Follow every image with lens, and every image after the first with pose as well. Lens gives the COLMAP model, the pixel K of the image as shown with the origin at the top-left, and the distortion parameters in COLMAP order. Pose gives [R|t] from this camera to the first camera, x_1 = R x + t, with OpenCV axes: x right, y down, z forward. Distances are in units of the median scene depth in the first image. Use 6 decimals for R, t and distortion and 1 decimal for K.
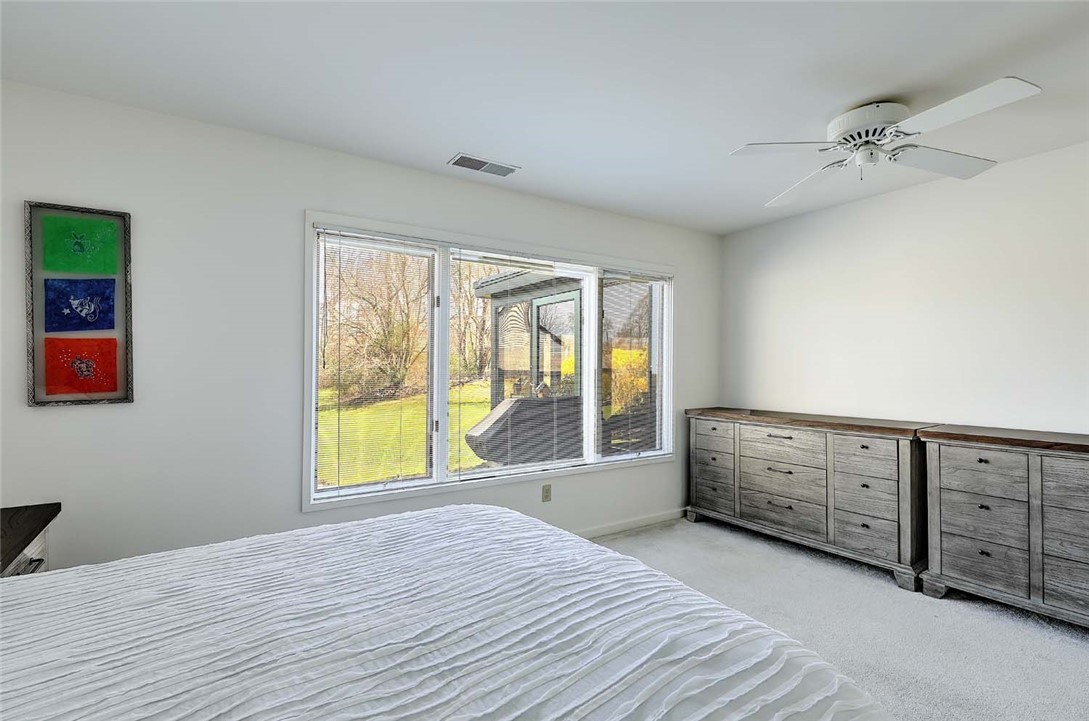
lens RADIAL K [[481.2, 0, 544.8], [0, 481.2, 361.4], [0, 0, 1]] dist [0.000088, -0.000161]
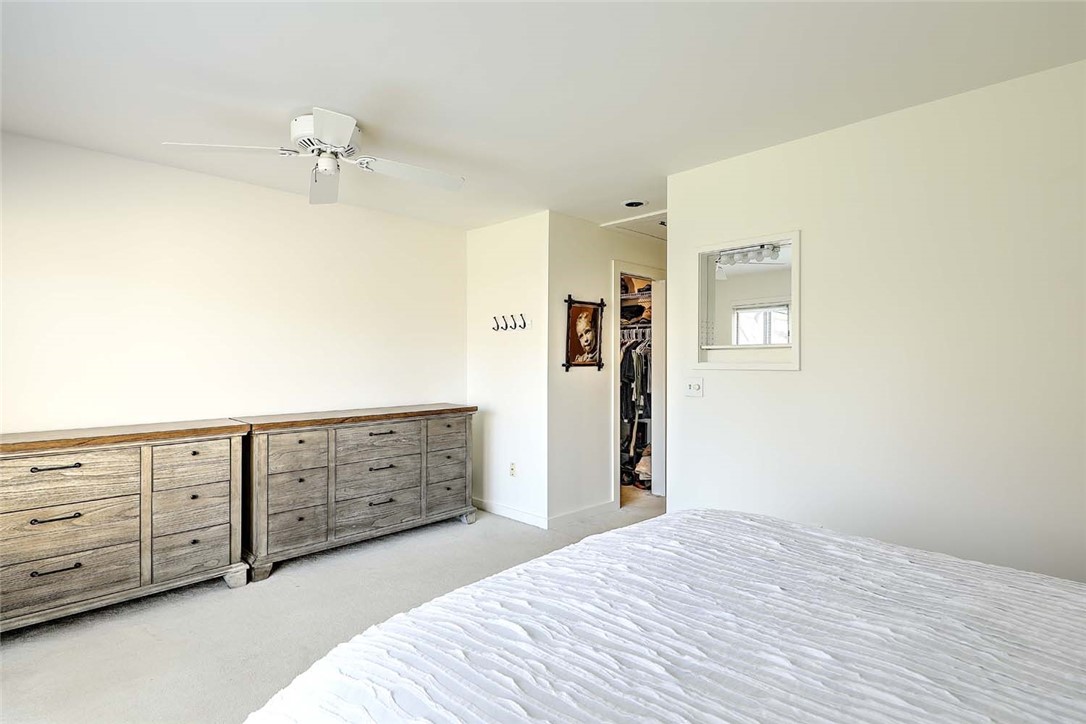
lens RADIAL K [[552.0, 0, 542.6], [0, 552.0, 364.1], [0, 0, 1]] dist [0.001499, 0.000242]
pose [[-0.188567, -0.005852, 0.982043, -0.488987], [-0.012635, 0.999914, 0.003532, 0.002062], [-0.981979, -0.011742, -0.188625, 0.607176]]
